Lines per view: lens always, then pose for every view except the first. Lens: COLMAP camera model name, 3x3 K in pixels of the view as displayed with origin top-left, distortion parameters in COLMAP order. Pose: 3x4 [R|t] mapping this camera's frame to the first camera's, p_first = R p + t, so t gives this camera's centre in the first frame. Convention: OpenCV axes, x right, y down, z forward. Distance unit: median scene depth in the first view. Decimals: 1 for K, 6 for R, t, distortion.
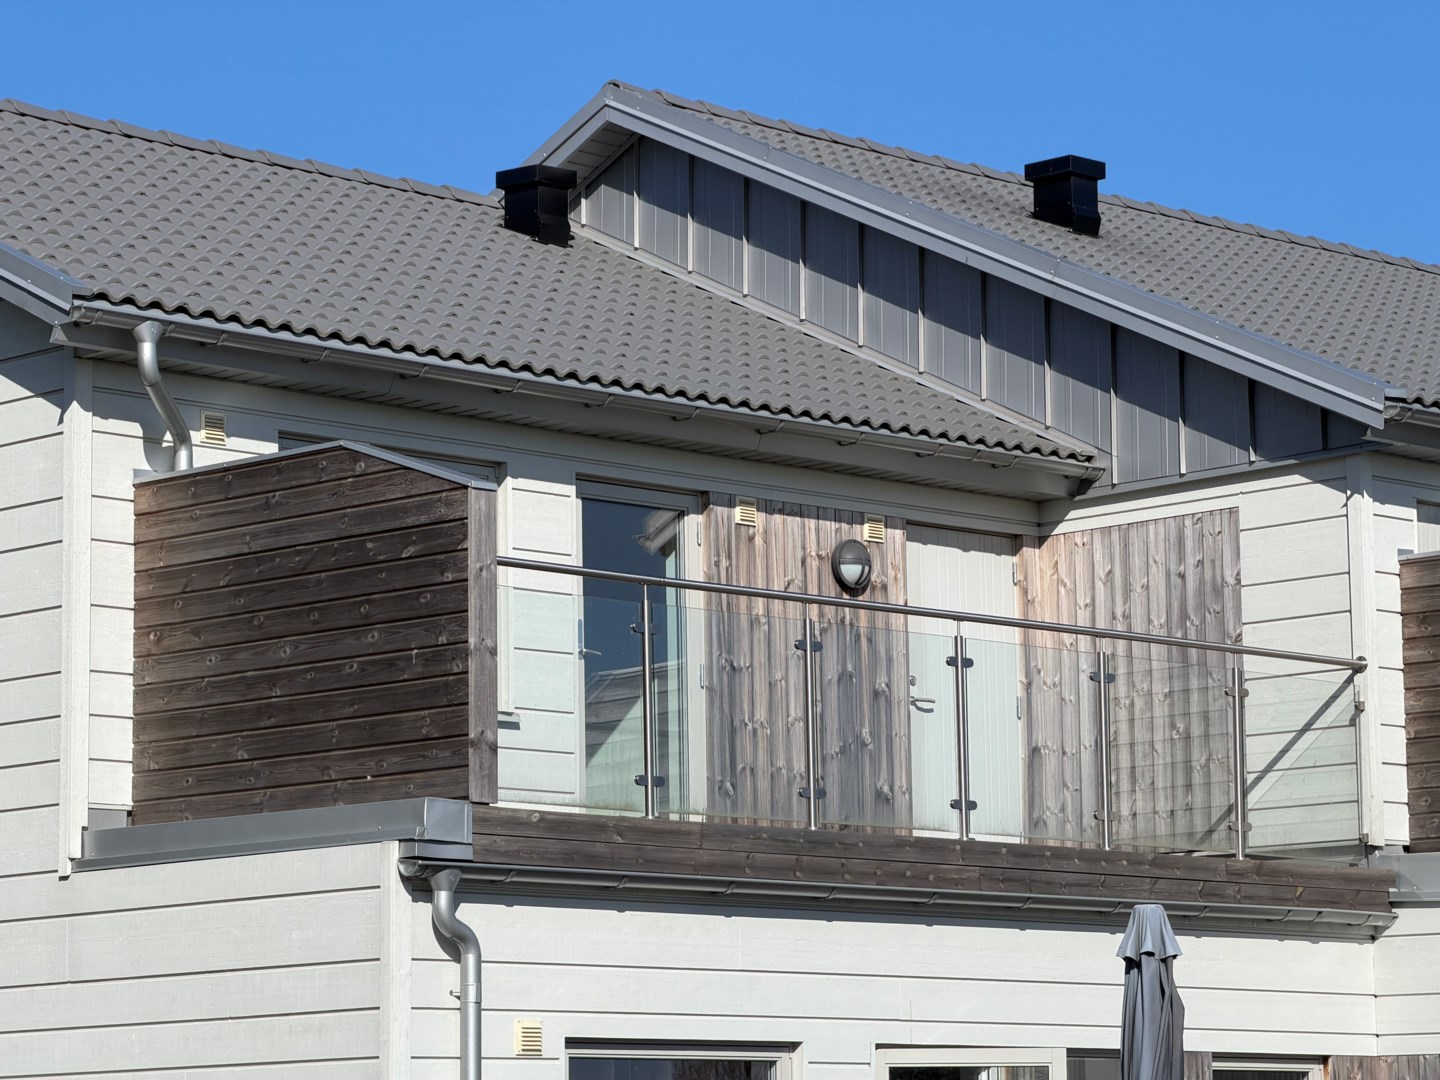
lens RADIAL K [[4377.1, 0, 724.4], [0, 4377.1, 551.4], [0, 0, 1]] dist [0.170655, 0.000000]
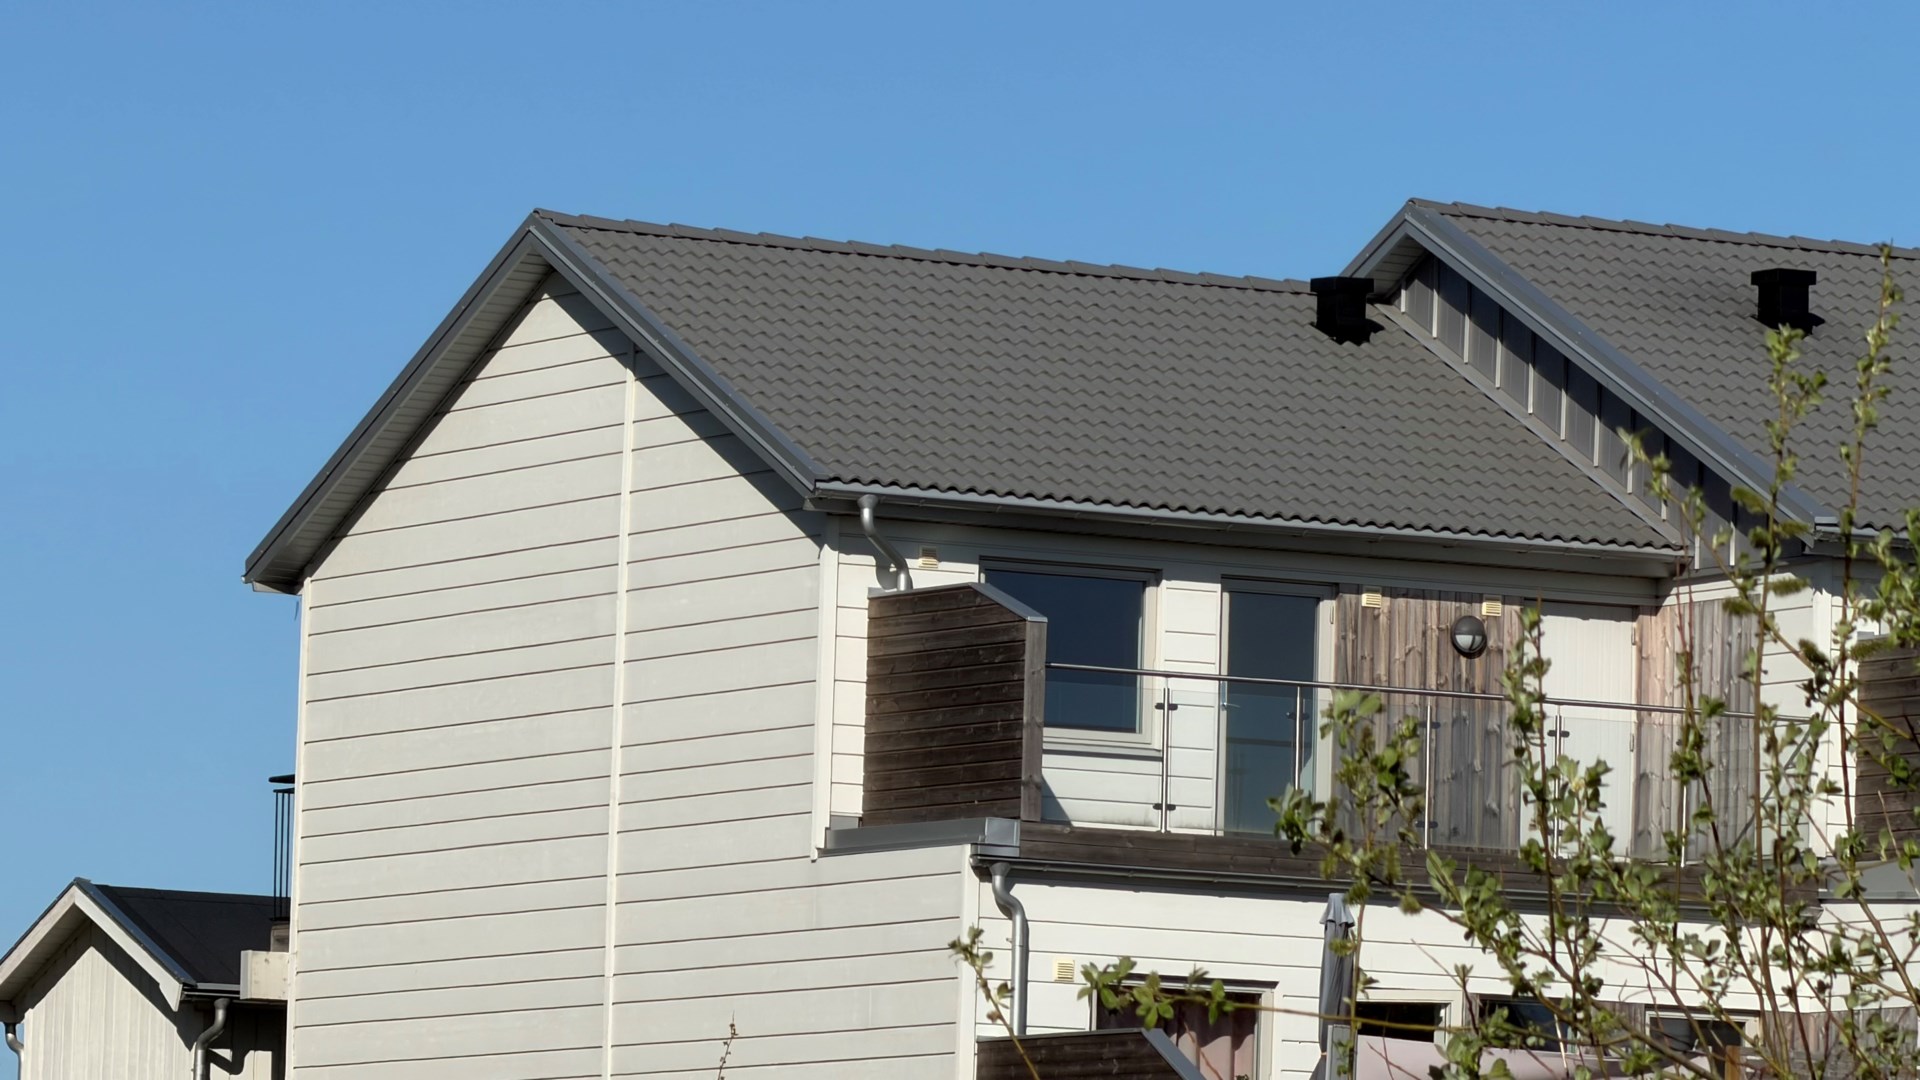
lens RADIAL K [[11784.7, 0, 960.5], [0, 11784.7, 538.0], [0, 0, 1]] dist [0.277493, 0.000000]
pose [[0.955644, 0.013621, -0.294208, 0.949422], [0.001396, 0.998709, 0.050770, -0.211429], [0.294520, -0.048929, 0.954392, -2.484830]]
